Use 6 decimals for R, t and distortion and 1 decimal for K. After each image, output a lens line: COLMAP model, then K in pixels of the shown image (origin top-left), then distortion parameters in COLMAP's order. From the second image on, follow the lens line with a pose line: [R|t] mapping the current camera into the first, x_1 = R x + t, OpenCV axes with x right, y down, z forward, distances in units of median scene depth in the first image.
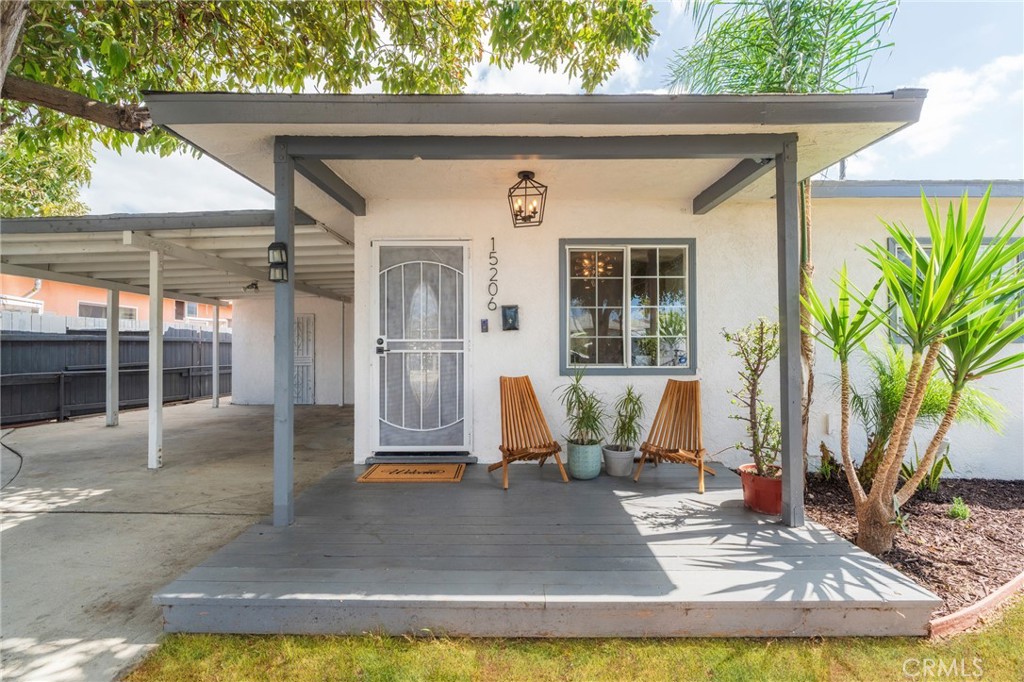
lens RADIAL K [[468.4, 0, 512.7], [0, 468.4, 337.9], [0, 0, 1]] dist [-0.011428, 0.002374]
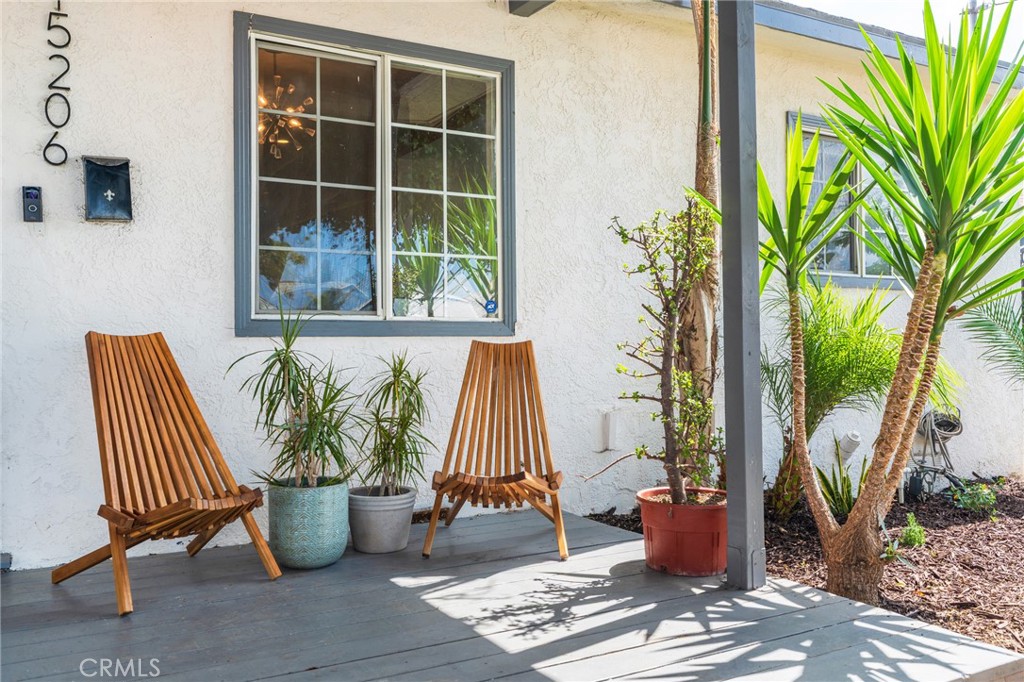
lens RADIAL K [[895.8, 0, 515.2], [0, 895.8, 342.1], [0, 0, 1]] dist [-0.008420, 0.006467]
pose [[0.857099, 0.000749, 0.515150, -0.109840], [-0.002925, 0.999990, 0.003412, 0.092002], [-0.515143, -0.004431, 0.857093, 0.201957]]
